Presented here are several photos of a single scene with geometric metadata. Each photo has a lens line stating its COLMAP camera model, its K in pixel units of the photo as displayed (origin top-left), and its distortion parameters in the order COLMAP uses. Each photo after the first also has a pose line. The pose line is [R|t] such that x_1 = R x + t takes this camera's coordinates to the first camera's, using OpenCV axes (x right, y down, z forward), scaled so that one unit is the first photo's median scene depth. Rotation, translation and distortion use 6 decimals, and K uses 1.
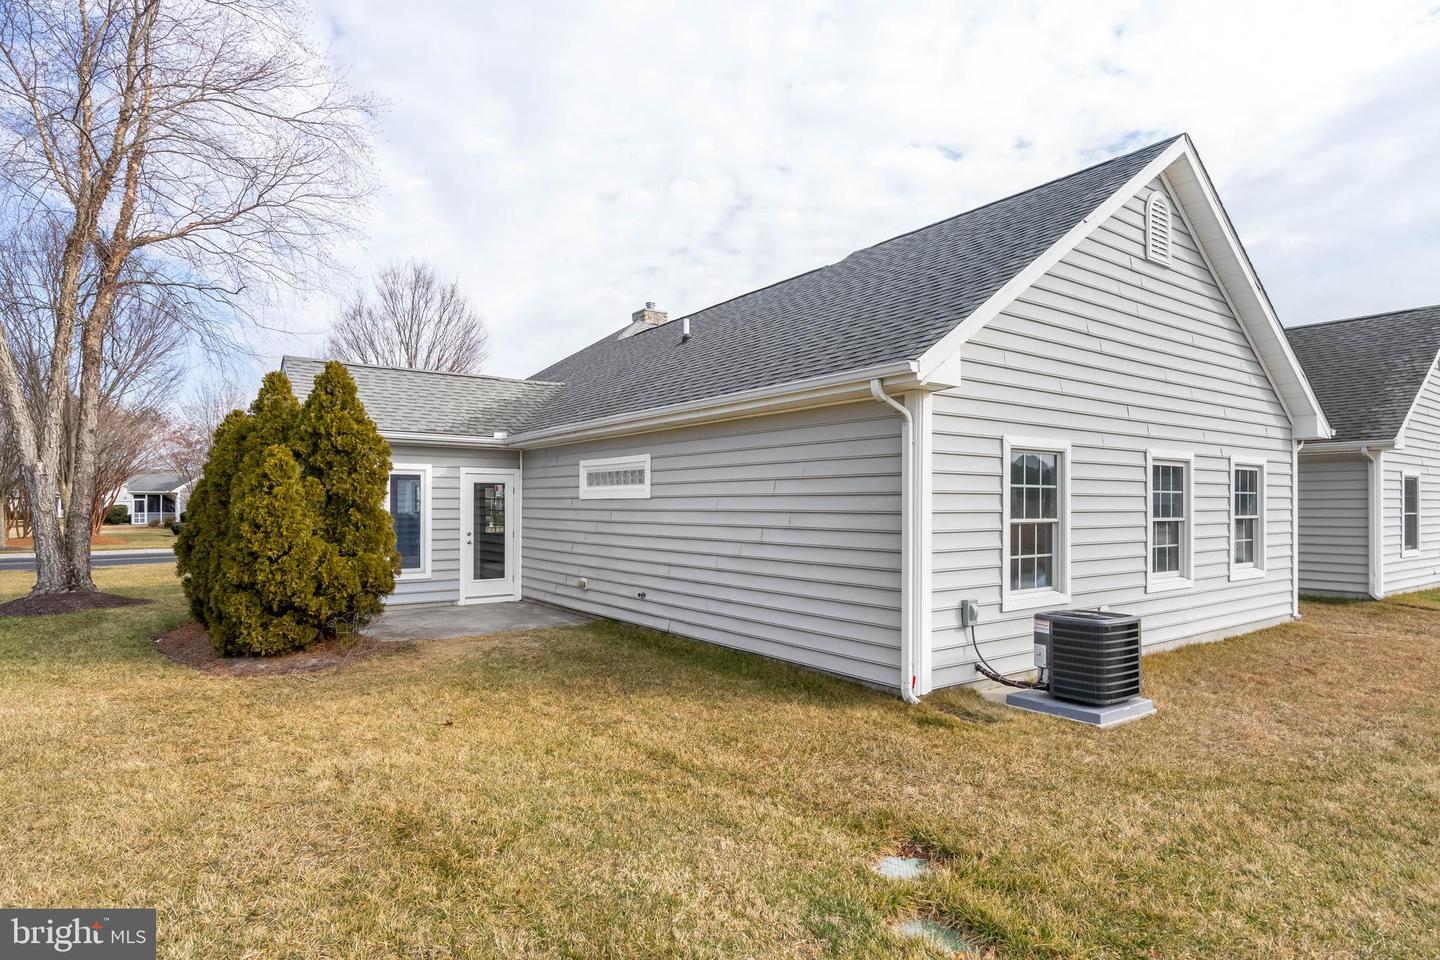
lens RADIAL K [[798.4, 0, 719.8], [0, 798.4, 490.0], [0, 0, 1]] dist [0.000693, -0.000005]
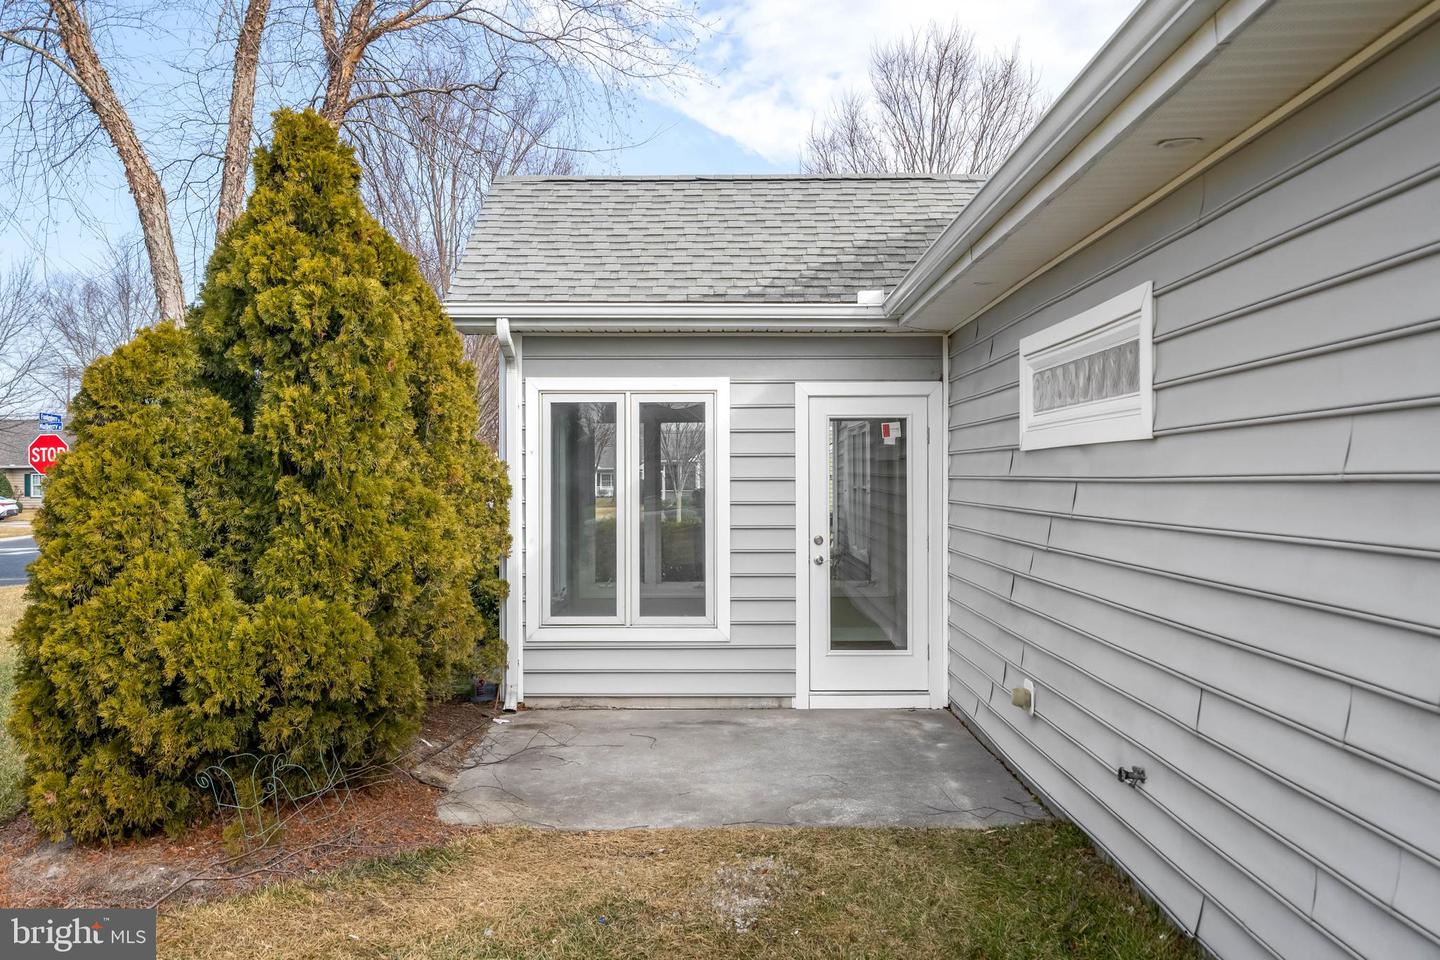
lens RADIAL K [[1273.2, 0, 718.6], [0, 1273.2, 474.7], [0, 0, 1]] dist [0.005149, 0.001405]
pose [[0.795404, -0.005743, -0.606052, 0.050629], [0.014728, 0.999843, 0.009854, 0.013402], [0.605900, -0.016764, 0.795364, 0.440979]]
